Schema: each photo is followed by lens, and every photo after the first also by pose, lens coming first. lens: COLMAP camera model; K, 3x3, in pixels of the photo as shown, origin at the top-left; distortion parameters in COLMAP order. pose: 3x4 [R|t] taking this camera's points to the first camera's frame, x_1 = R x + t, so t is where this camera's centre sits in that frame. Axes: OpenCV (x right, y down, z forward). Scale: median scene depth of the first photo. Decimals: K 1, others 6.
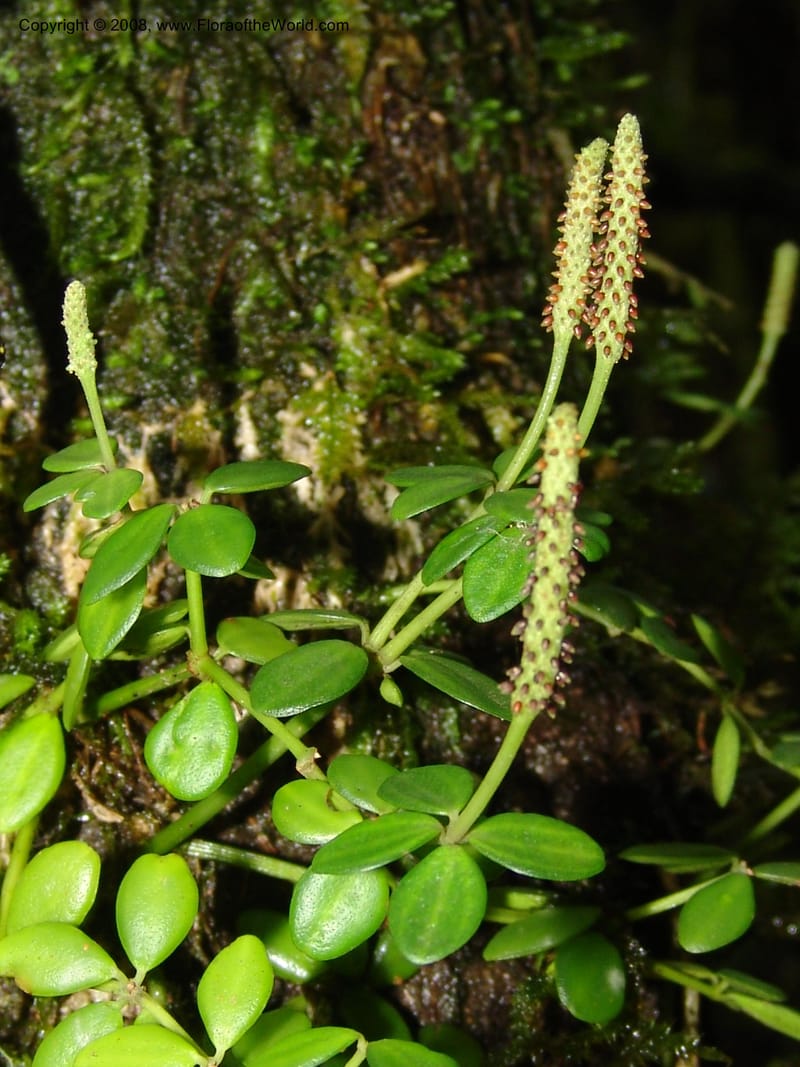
lens RADIAL K [[3105.5, 0, 400.0], [0, 3105.5, 502.5], [0, 0, 1]] dist [-0.135764, -0.120833]
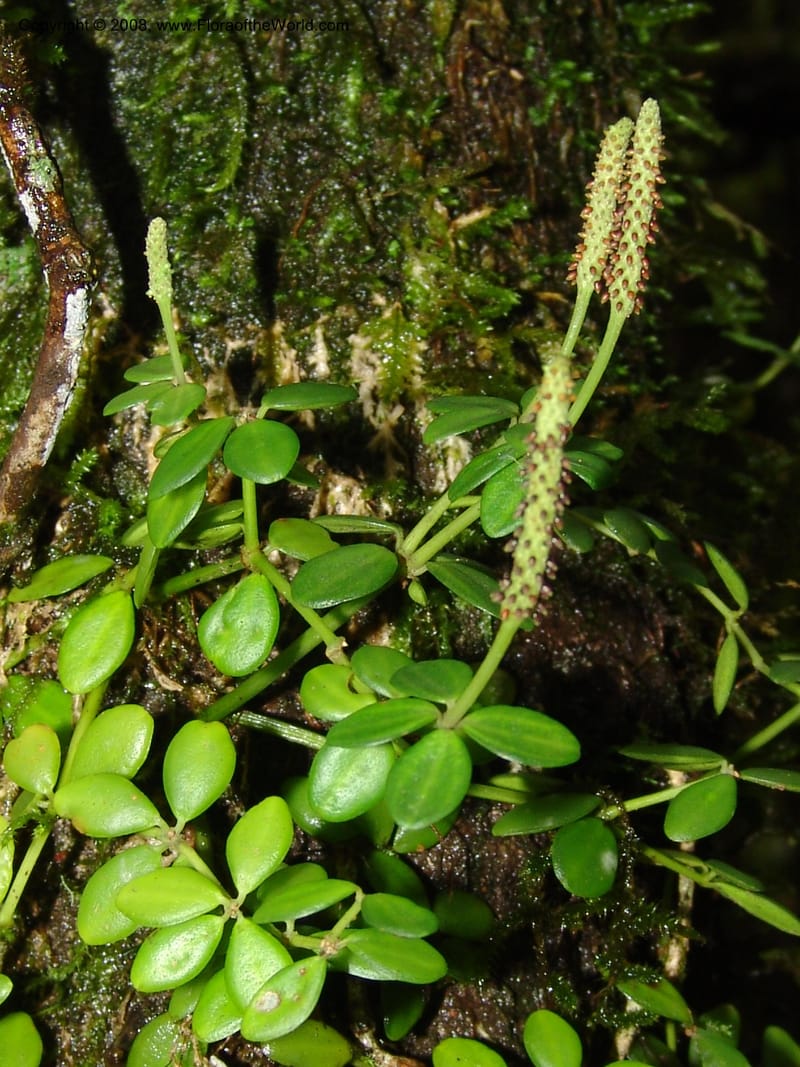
lens RADIAL K [[3269.6, 0, 400.0], [0, 3269.6, 533.5], [0, 0, 1]] dist [-0.134930, -0.441699]
pose [[0.995438, 0.065025, -0.069818, 0.069374], [-0.061635, 0.996863, 0.049661, -0.018657], [0.072828, -0.045131, 0.996323, -0.182329]]
